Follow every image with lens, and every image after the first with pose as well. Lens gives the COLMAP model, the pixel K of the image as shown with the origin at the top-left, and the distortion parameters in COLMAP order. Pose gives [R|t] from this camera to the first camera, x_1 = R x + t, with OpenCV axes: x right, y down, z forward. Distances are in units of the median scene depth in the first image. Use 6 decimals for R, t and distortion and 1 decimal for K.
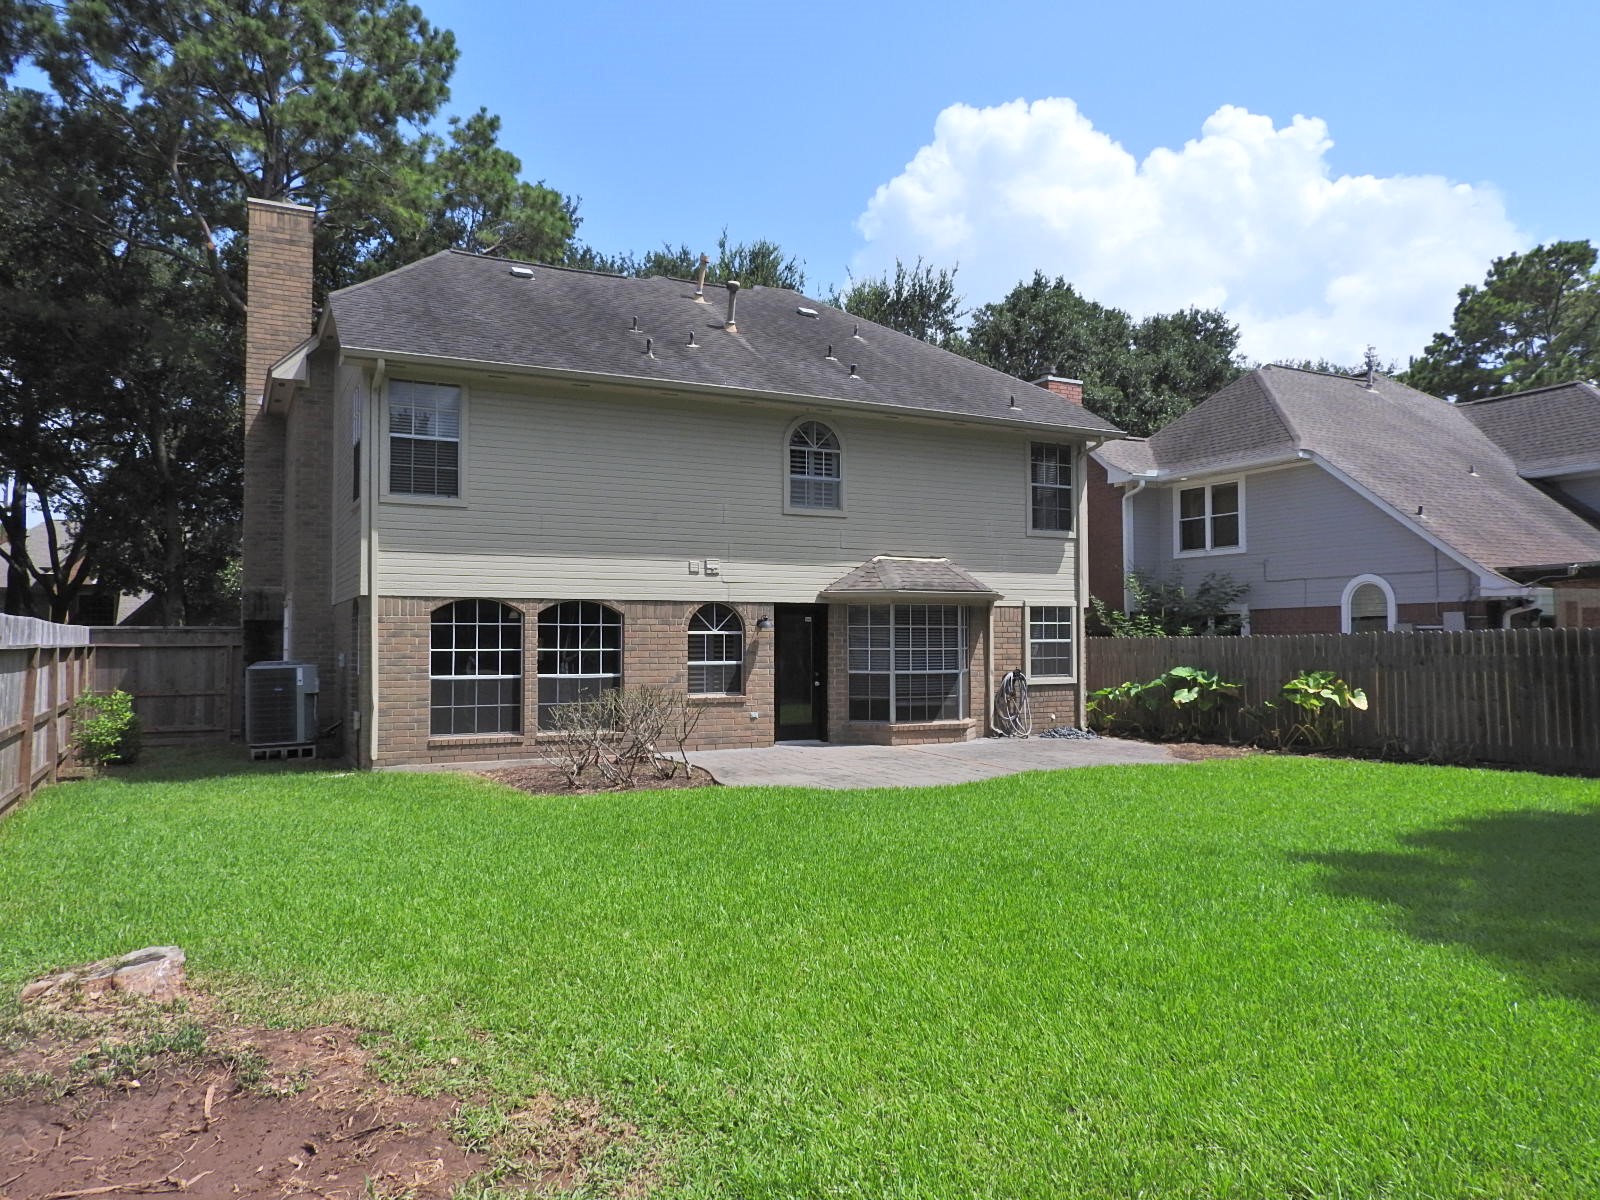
lens RADIAL K [[1138.7, 0, 800.0], [0, 1138.7, 600.0], [0, 0, 1]] dist [0.004048, 0.001169]
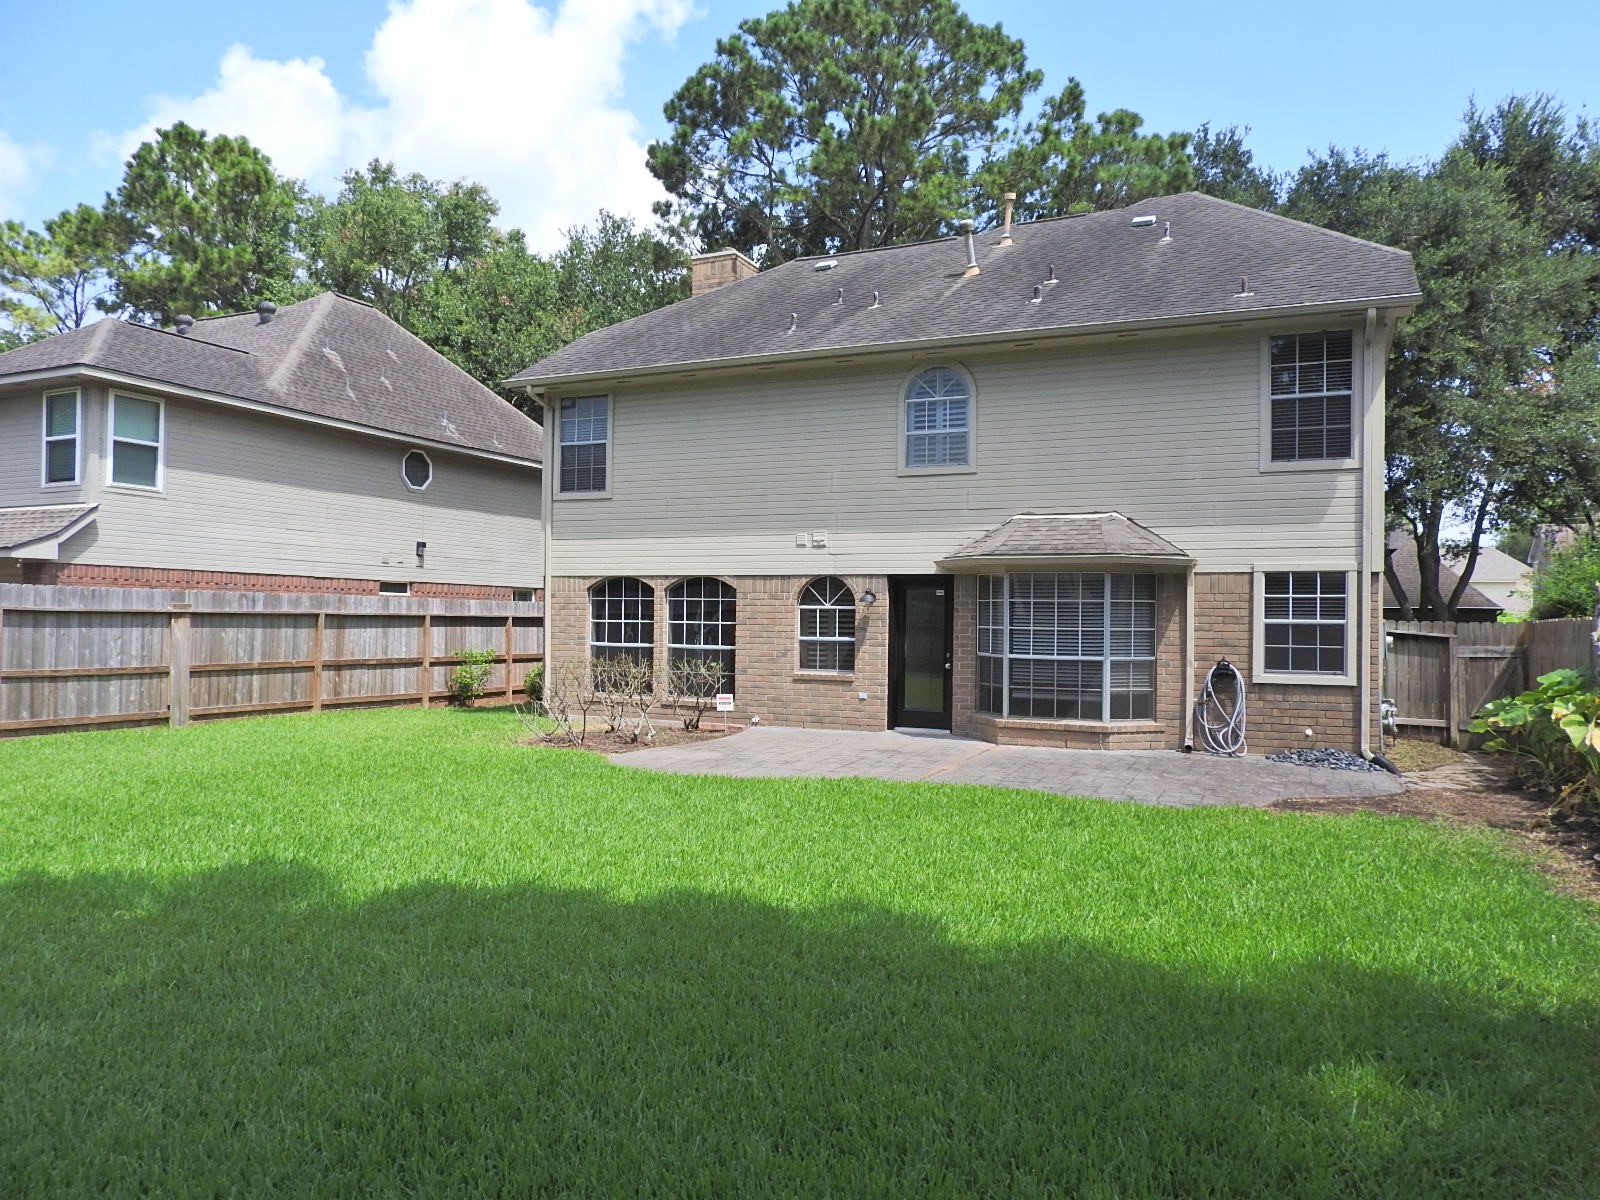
lens RADIAL K [[1139.6, 0, 800.6], [0, 1139.6, 600.9], [0, 0, 1]] dist [0.006333, -0.001127]
pose [[0.609927, -0.004663, -0.792444, 0.653734], [0.014967, 0.999872, 0.005636, 0.017165], [0.792316, -0.015298, 0.609919, 0.384323]]
